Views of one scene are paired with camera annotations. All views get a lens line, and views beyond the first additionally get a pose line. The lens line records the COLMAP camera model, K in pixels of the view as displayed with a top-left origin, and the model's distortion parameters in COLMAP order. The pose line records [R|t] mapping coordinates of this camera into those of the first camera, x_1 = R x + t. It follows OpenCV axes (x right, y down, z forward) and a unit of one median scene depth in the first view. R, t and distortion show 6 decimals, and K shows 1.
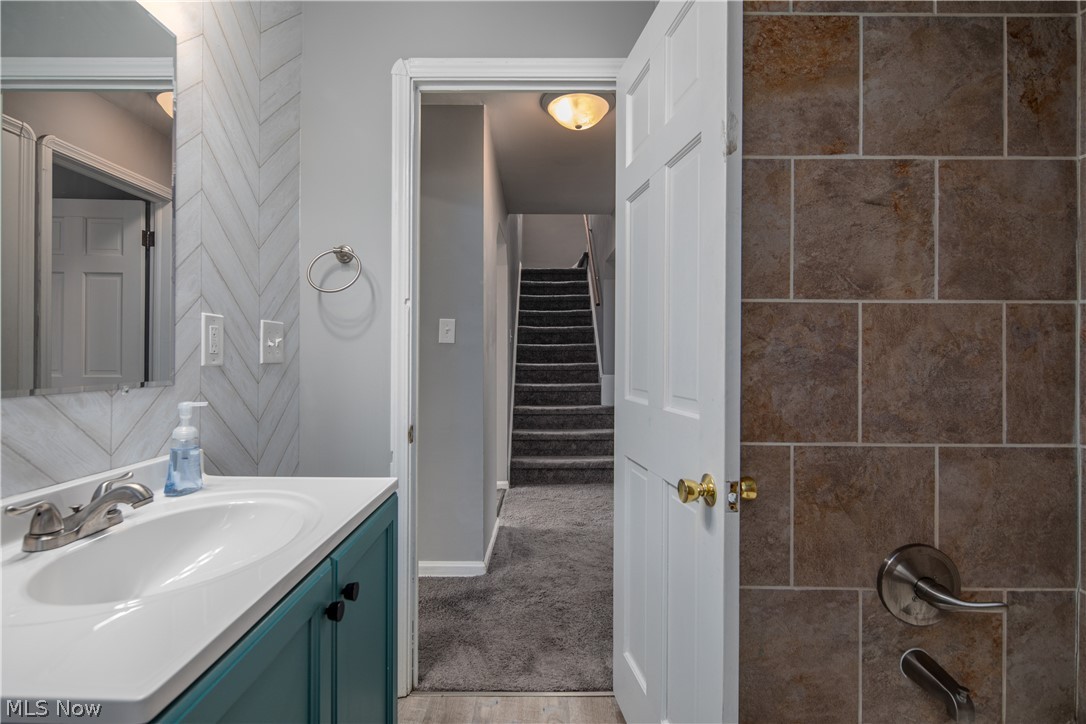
lens RADIAL K [[521.0, 0, 543.6], [0, 521.0, 358.6], [0, 0, 1]] dist [0.001759, -0.001785]
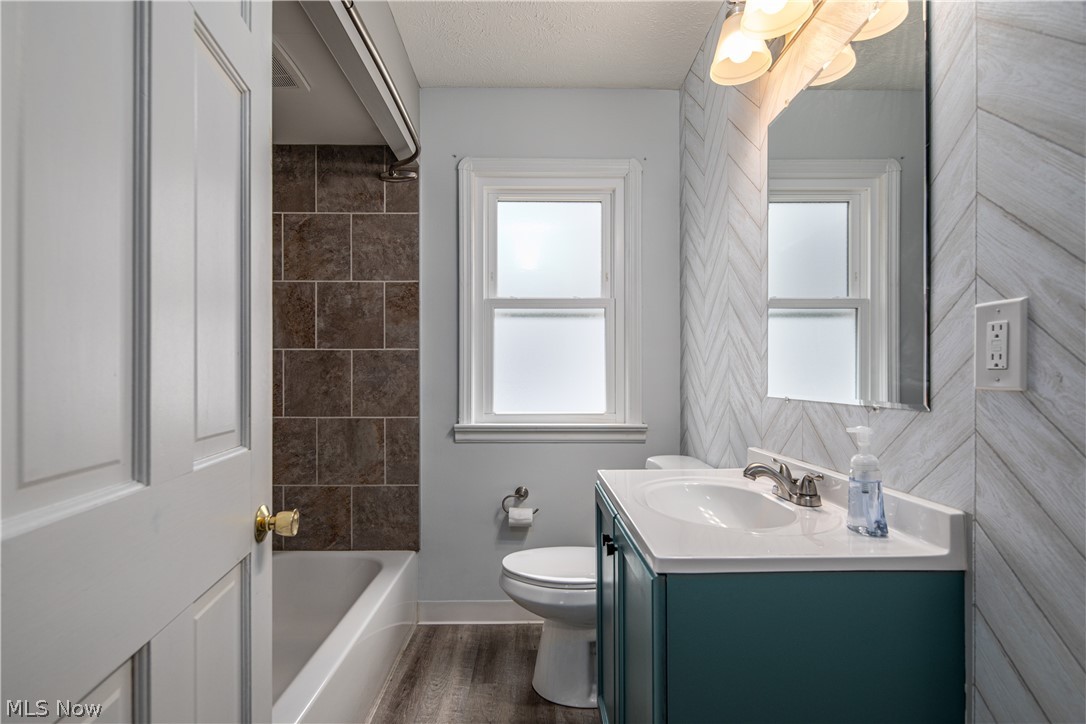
lens RADIAL K [[521.0, 0, 543.6], [0, 521.0, 358.6], [0, 0, 1]] dist [0.001759, -0.001785]
pose [[-0.999930, -0.002920, 0.011470, -0.141577], [-0.003221, 0.999649, -0.026293, -0.004837], [-0.011389, -0.026328, -0.999588, 1.628632]]
